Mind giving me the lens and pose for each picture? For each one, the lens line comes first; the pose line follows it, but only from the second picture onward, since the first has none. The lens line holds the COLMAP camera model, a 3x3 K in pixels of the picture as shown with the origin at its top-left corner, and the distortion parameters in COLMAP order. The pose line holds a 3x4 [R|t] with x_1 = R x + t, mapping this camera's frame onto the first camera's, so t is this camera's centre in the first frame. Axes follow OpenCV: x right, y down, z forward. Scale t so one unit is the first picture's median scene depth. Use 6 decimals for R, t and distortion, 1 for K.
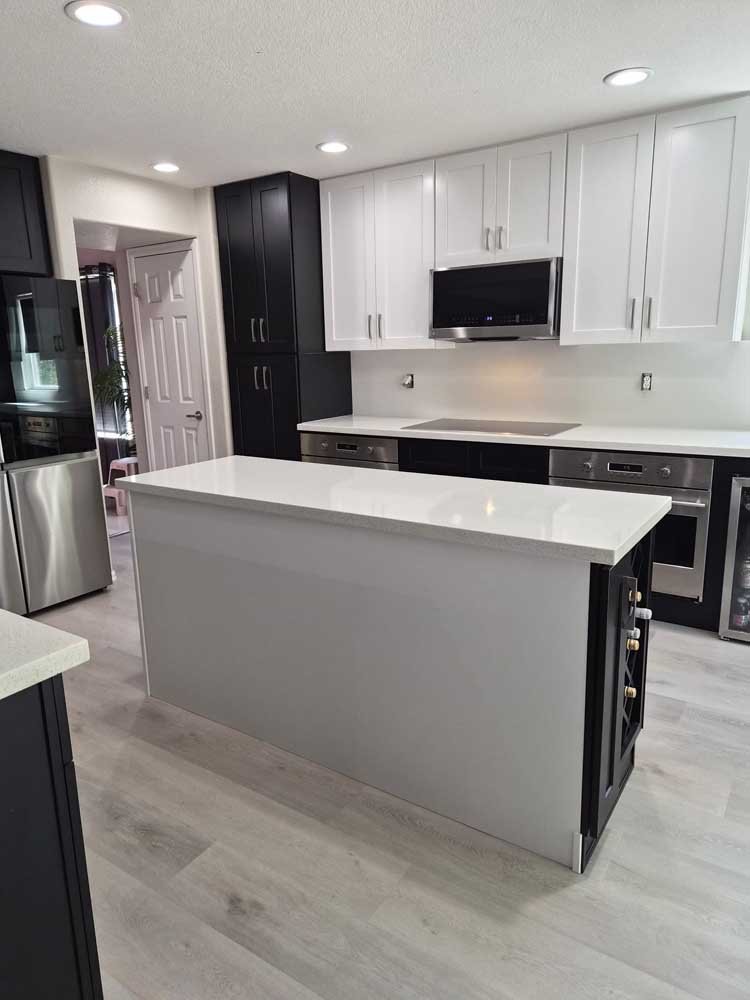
lens RADIAL K [[673.8, 0, 373.1], [0, 673.8, 492.4], [0, 0, 1]] dist [0.049100, -0.024728]
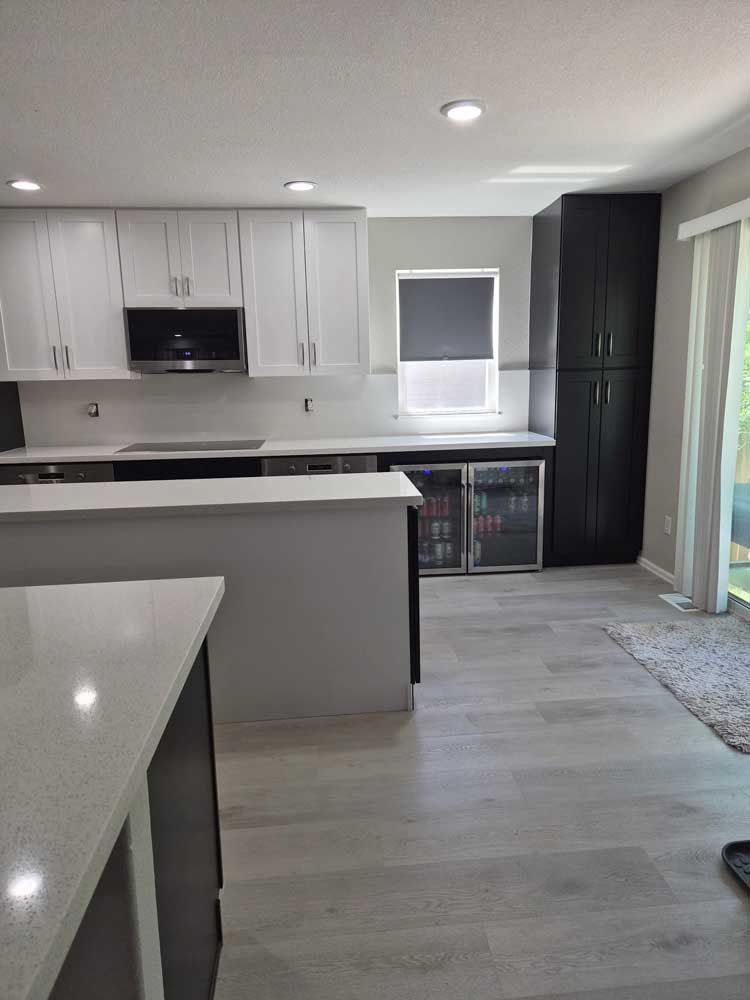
lens RADIAL K [[673.8, 0, 377.8], [0, 673.8, 495.6], [0, 0, 1]] dist [0.049100, -0.024728]
pose [[0.779390, -0.106263, 0.617462, -0.301451], [0.134604, 0.990899, 0.000626, 0.027008], [-0.611909, 0.082625, 0.786601, -0.093442]]
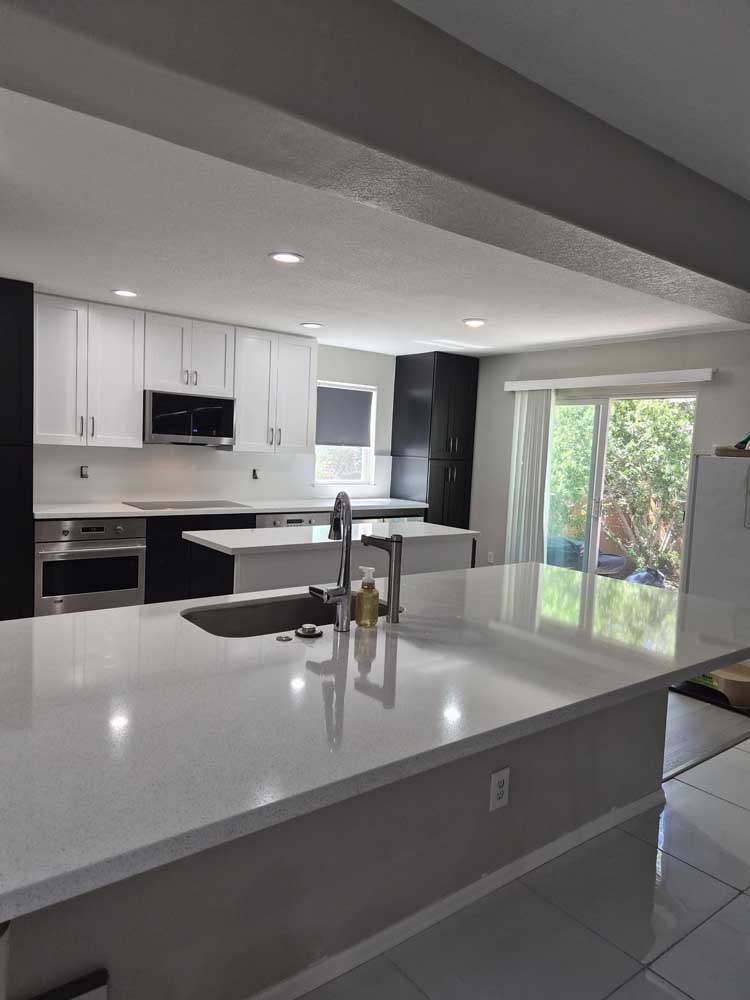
lens RADIAL K [[673.8, 0, 375.4], [0, 673.8, 509.4], [0, 0, 1]] dist [0.049100, -0.024728]
pose [[0.315483, -0.048133, 0.947710, -1.032471], [0.148150, 0.988965, 0.000911, -0.031251], [-0.937295, 0.140116, 0.319132, 0.183191]]
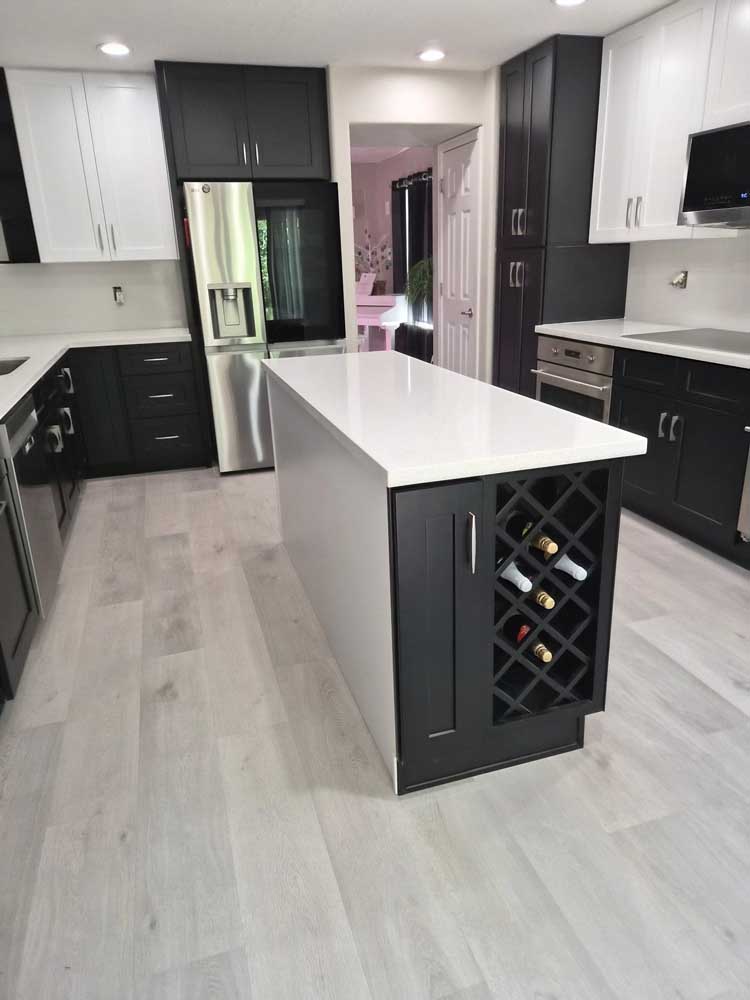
lens RADIAL K [[673.8, 0, 376.3], [0, 673.8, 492.3], [0, 0, 1]] dist [0.049100, -0.024728]
pose [[0.783592, 0.201792, -0.587591, 0.345503], [-0.118737, 0.976990, 0.177177, -0.016298], [0.609823, -0.069066, 0.789522, 0.109258]]
